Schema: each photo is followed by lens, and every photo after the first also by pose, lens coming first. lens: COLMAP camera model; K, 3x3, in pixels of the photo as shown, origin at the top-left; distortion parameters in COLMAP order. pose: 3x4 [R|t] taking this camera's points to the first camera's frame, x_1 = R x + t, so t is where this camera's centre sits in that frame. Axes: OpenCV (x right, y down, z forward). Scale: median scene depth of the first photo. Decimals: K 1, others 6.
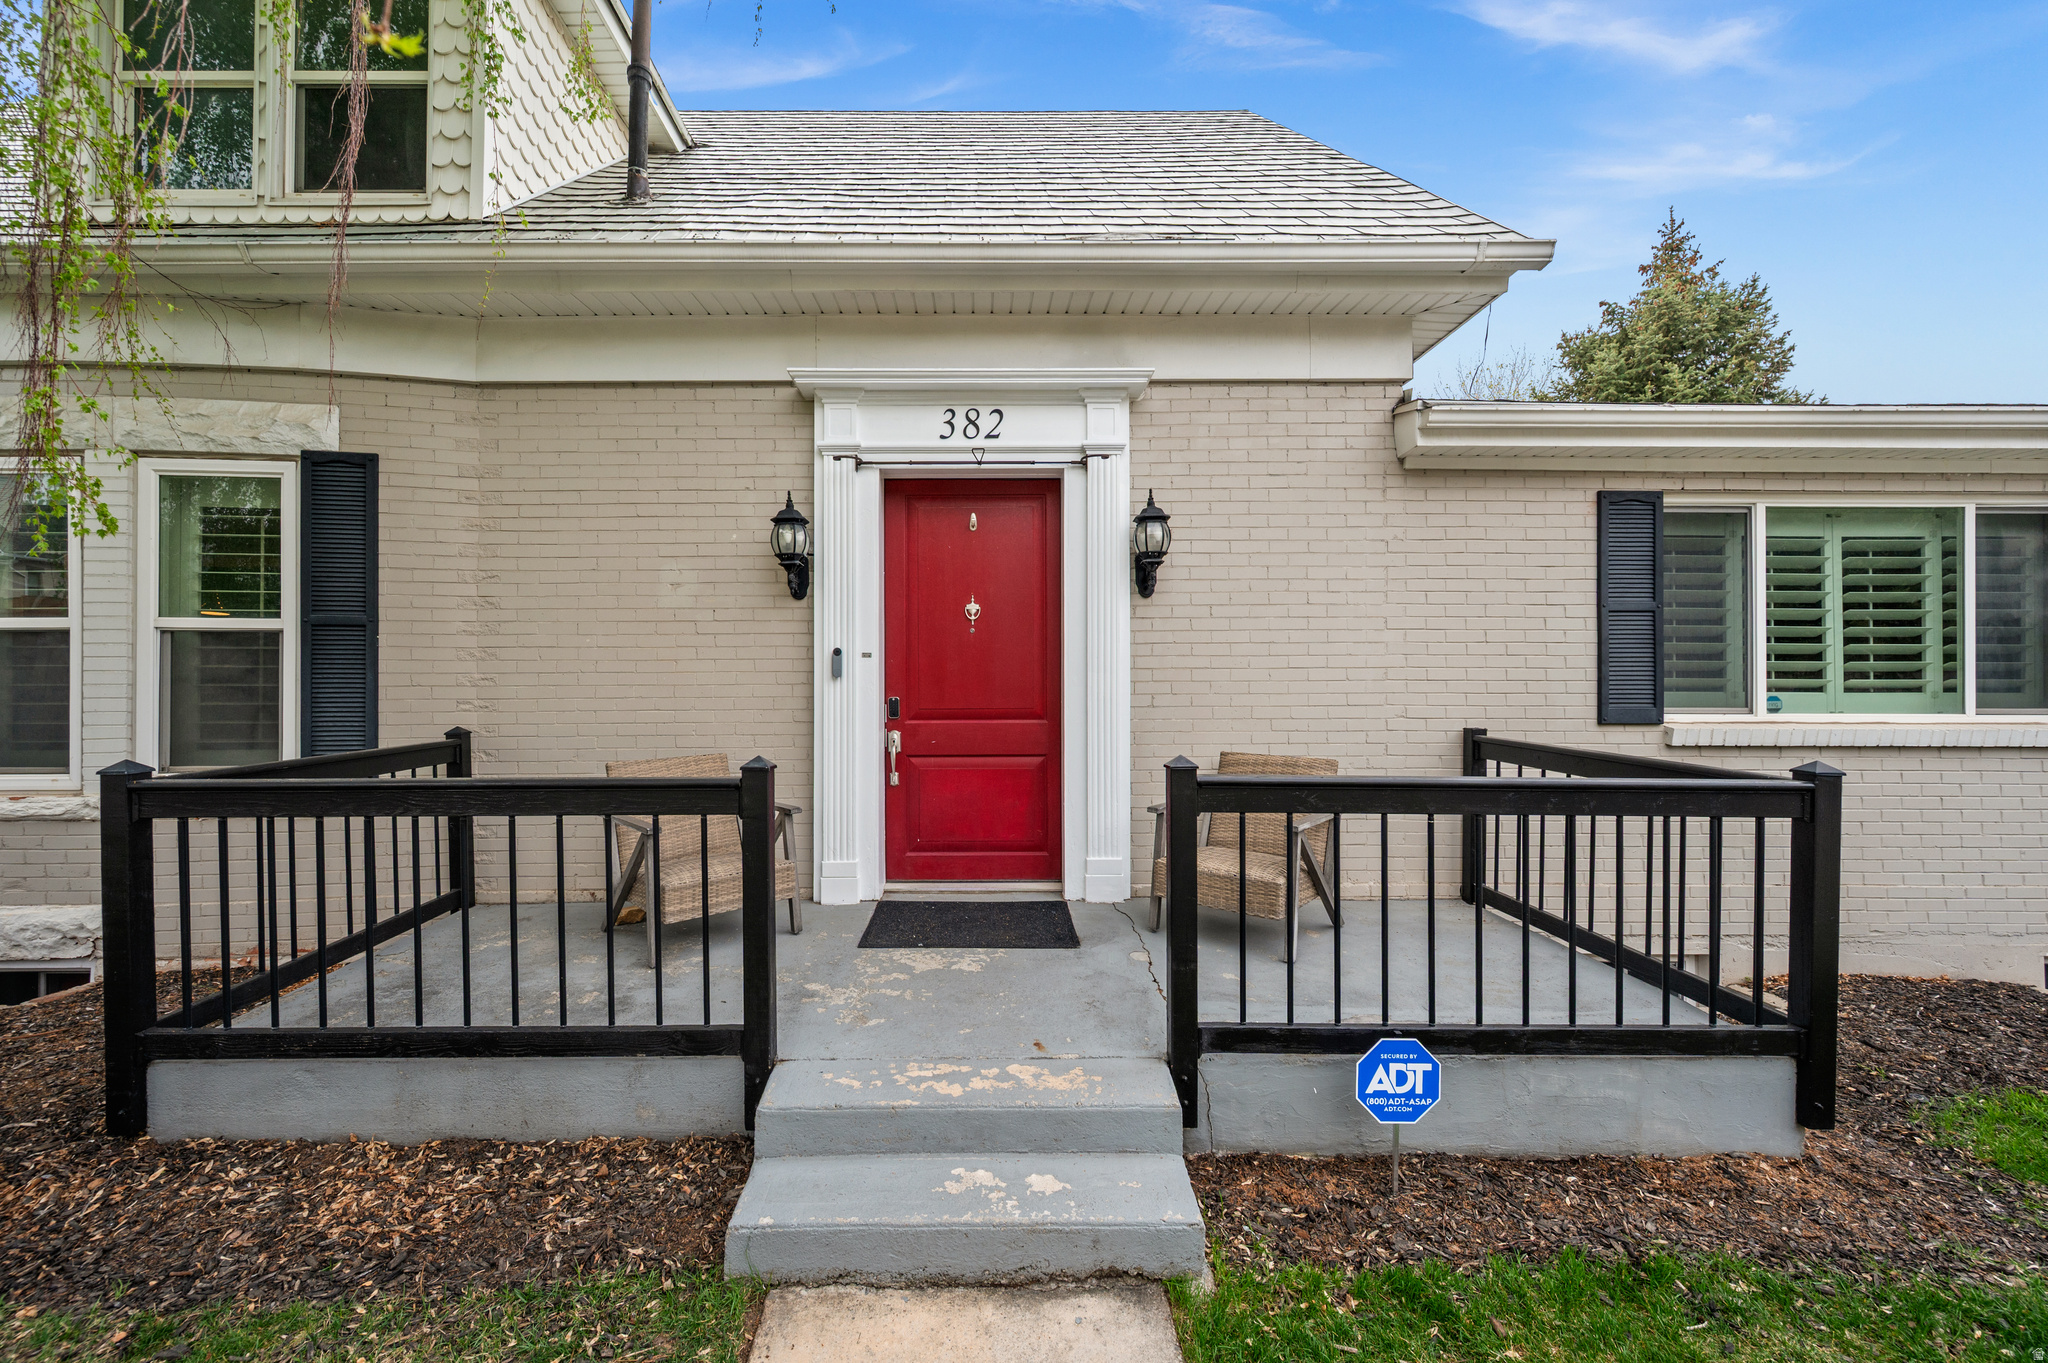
lens RADIAL K [[834.7, 0, 1020.1], [0, 834.7, 680.4], [0, 0, 1]] dist [-0.002387, -0.000203]
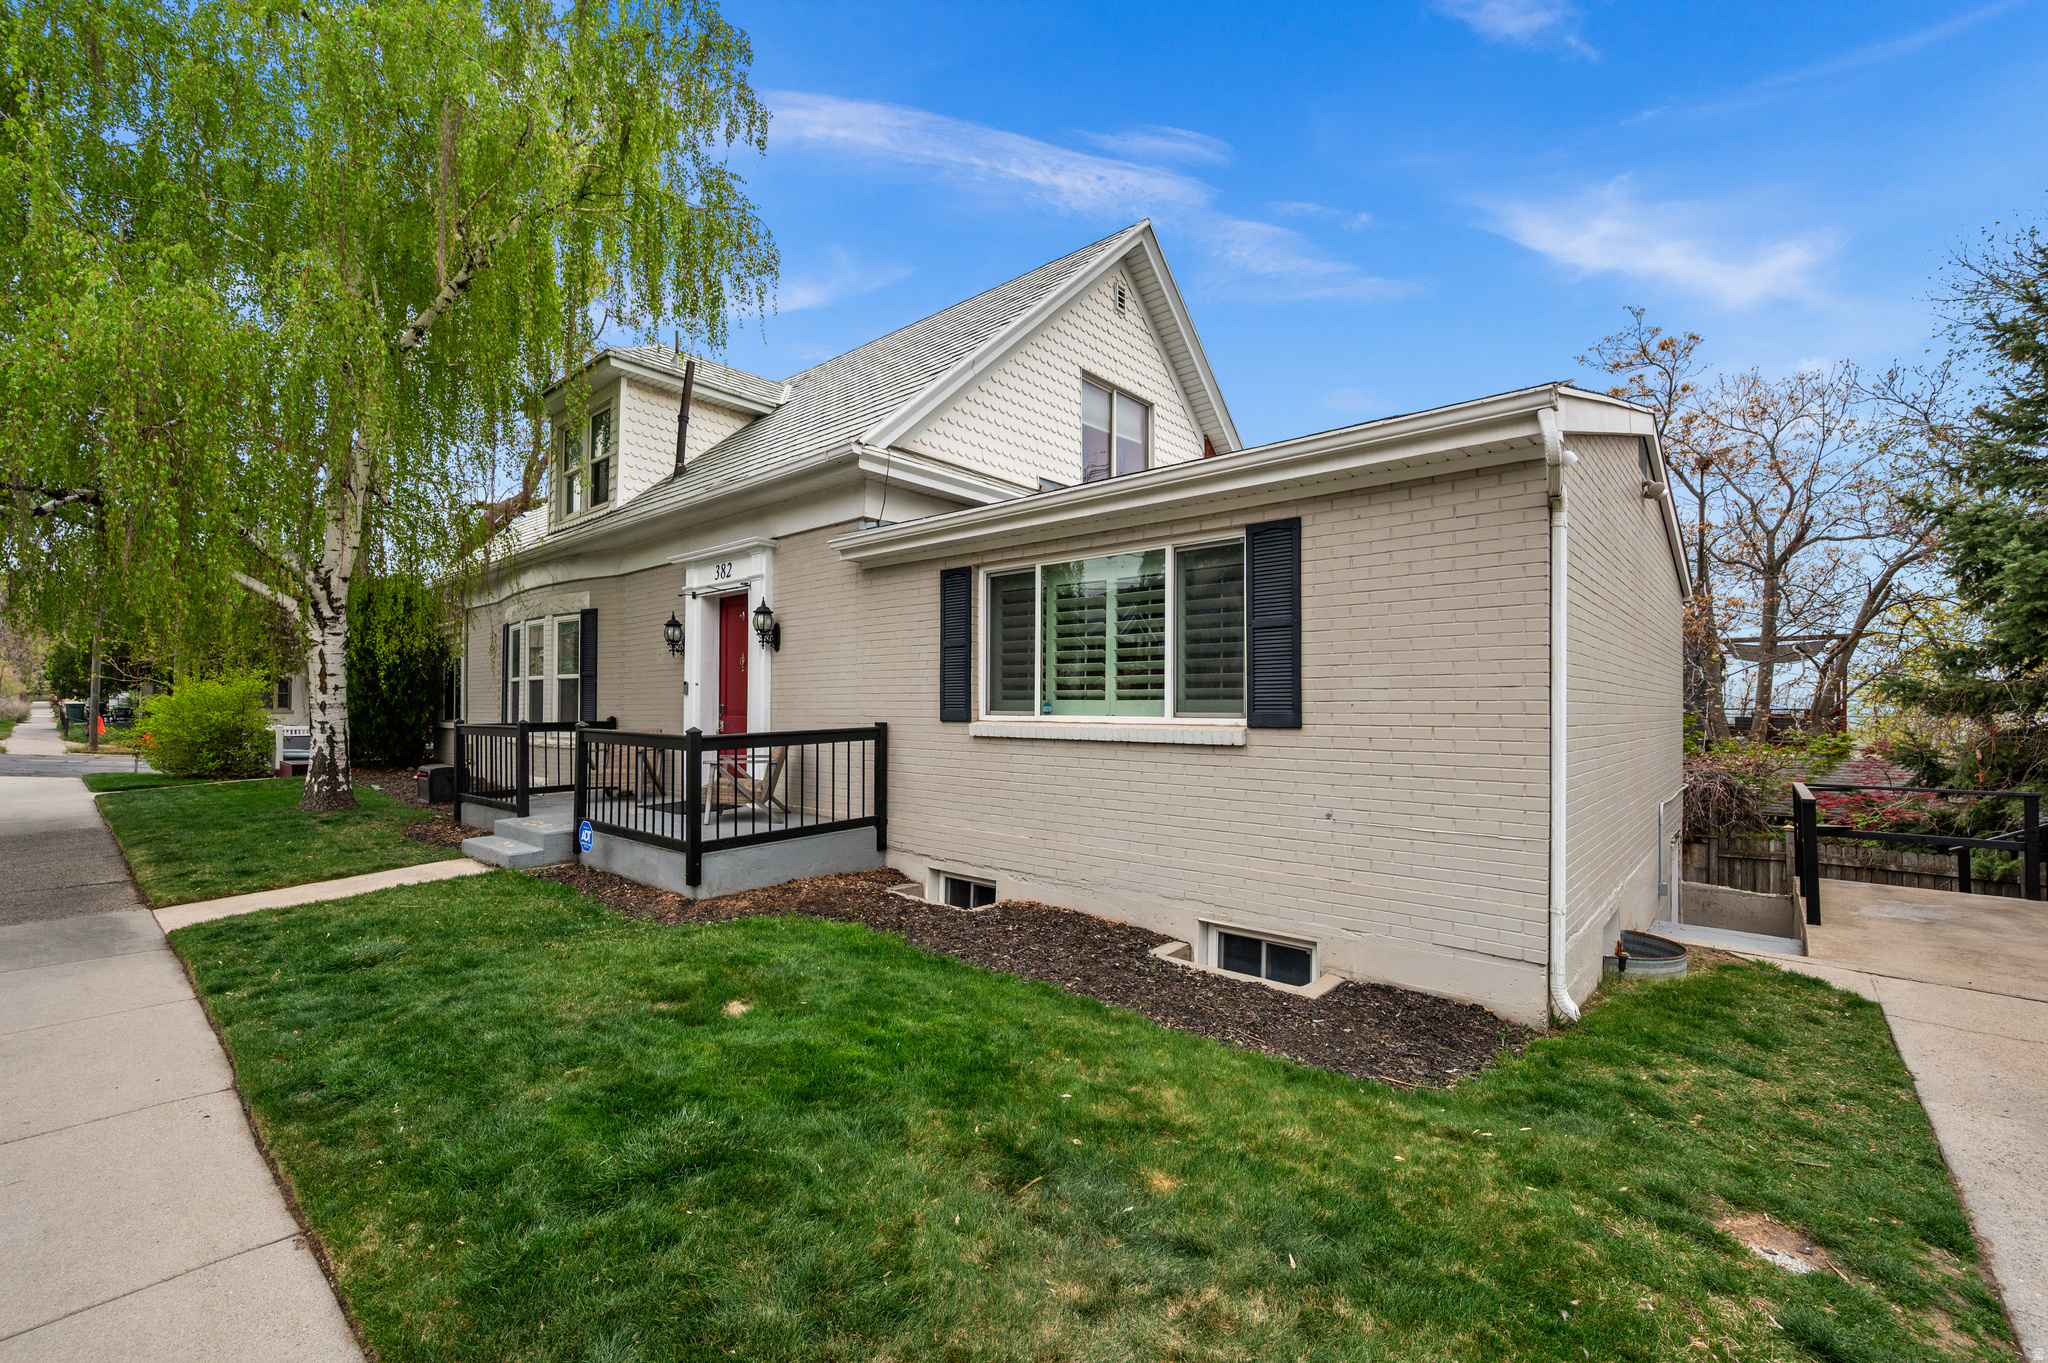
lens RADIAL K [[820.0, 0, 1021.2], [0, 820.0, 693.8], [0, 0, 1]] dist [0.002990, 0.000040]
pose [[0.754991, -0.006497, -0.655702, 1.807326], [-0.000923, 0.999939, -0.010970, 0.020388], [0.655734, 0.008888, 0.754940, -0.056913]]
